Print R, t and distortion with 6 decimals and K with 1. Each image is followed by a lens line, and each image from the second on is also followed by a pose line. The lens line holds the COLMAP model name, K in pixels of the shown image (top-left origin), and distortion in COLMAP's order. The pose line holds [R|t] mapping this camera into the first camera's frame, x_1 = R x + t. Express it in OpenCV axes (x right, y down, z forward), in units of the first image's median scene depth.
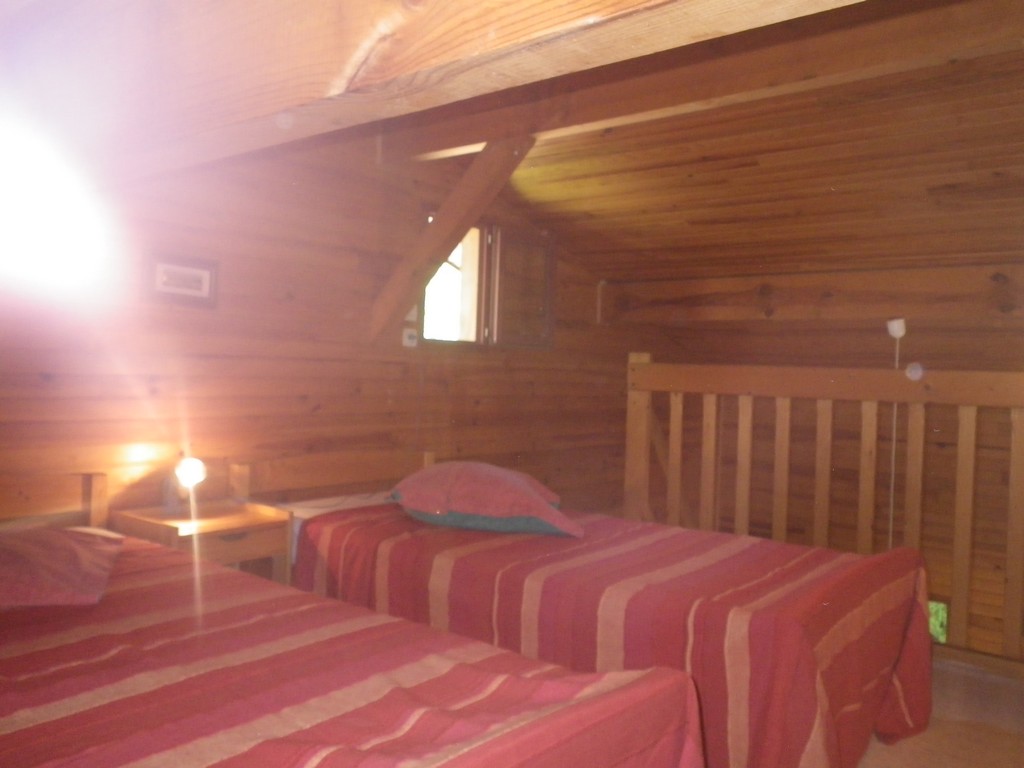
lens RADIAL K [[855.1, 0, 511.2], [0, 855.1, 385.9], [0, 0, 1]] dist [-0.001996, 0.015164]
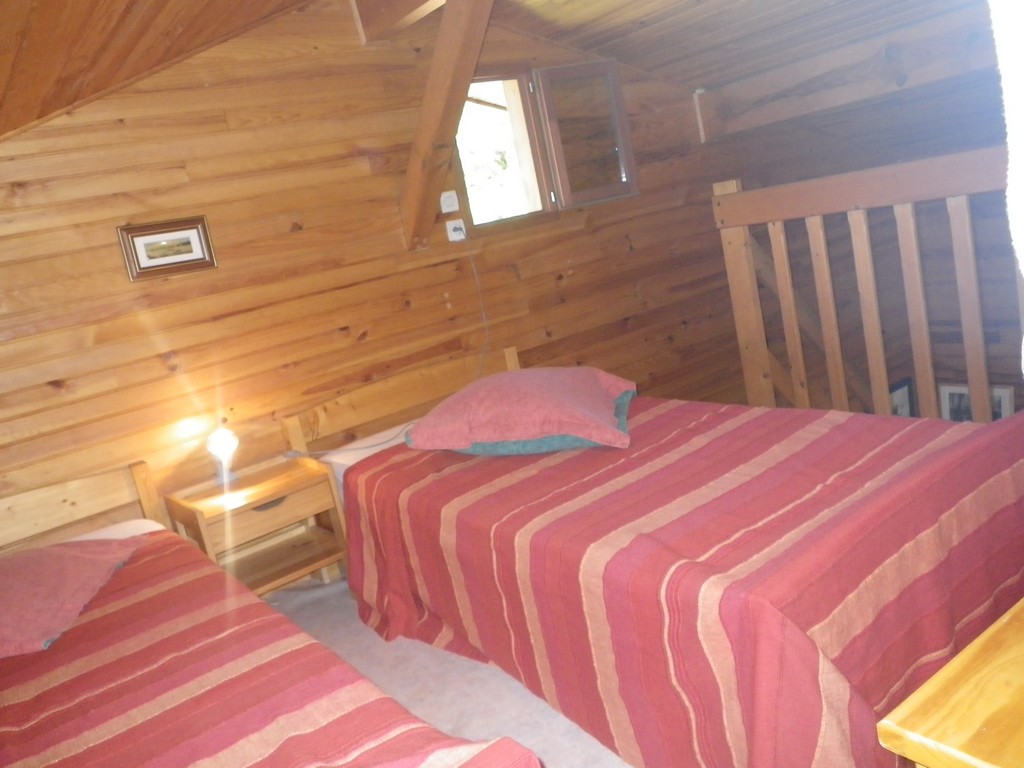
lens RADIAL K [[855.1, 0, 511.3], [0, 855.1, 380.3], [0, 0, 1]] dist [-0.001996, 0.015164]
pose [[0.937217, -0.175212, -0.301537, 0.232655], [0.231692, 0.959060, 0.162856, -0.049214], [0.260657, -0.222495, 0.939443, 0.180806]]
